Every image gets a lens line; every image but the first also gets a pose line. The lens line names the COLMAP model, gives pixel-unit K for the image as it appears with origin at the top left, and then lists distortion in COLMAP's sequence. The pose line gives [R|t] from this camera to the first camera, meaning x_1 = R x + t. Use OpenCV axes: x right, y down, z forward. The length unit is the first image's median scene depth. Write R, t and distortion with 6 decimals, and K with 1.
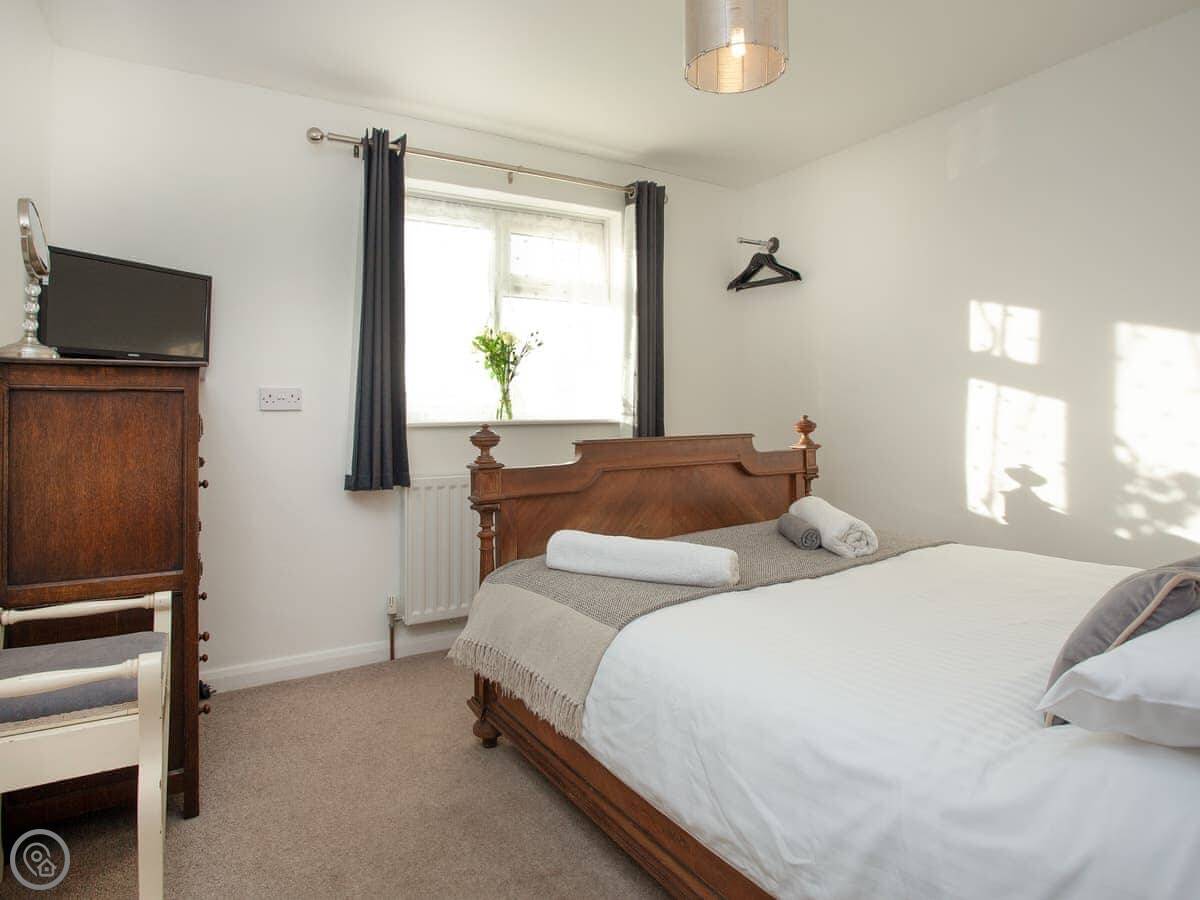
lens RADIAL K [[676.1, 0, 584.4], [0, 676.1, 440.4], [0, 0, 1]] dist [-0.051280, 0.001679]
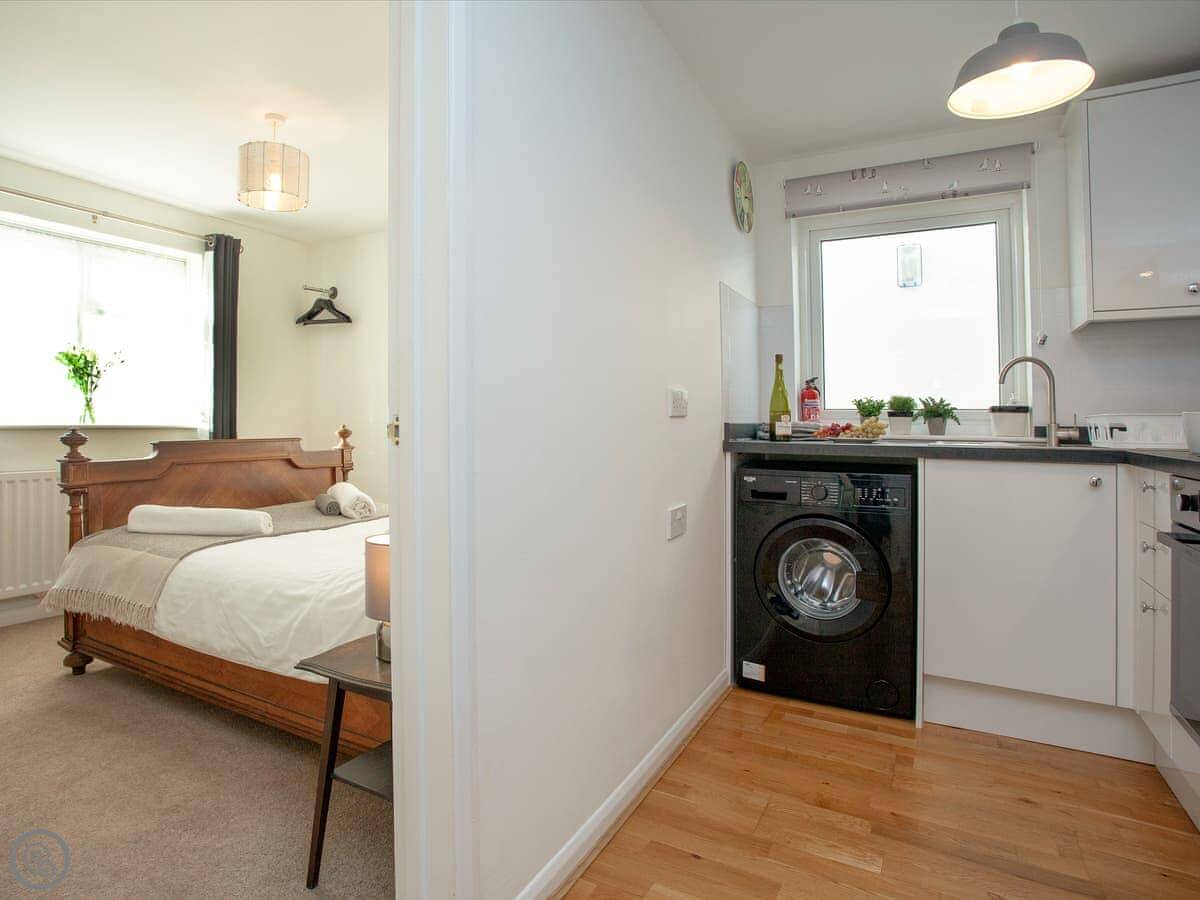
lens RADIAL K [[714.9, 0, 600.0], [0, 714.9, 450.0], [0, 0, 1]] dist [-0.059942, 0.018878]
pose [[0.859295, 0.003557, 0.511468, 0.033546], [-0.006659, 0.999969, 0.004233, 0.004634], [-0.511437, -0.007043, 0.859292, -0.558025]]
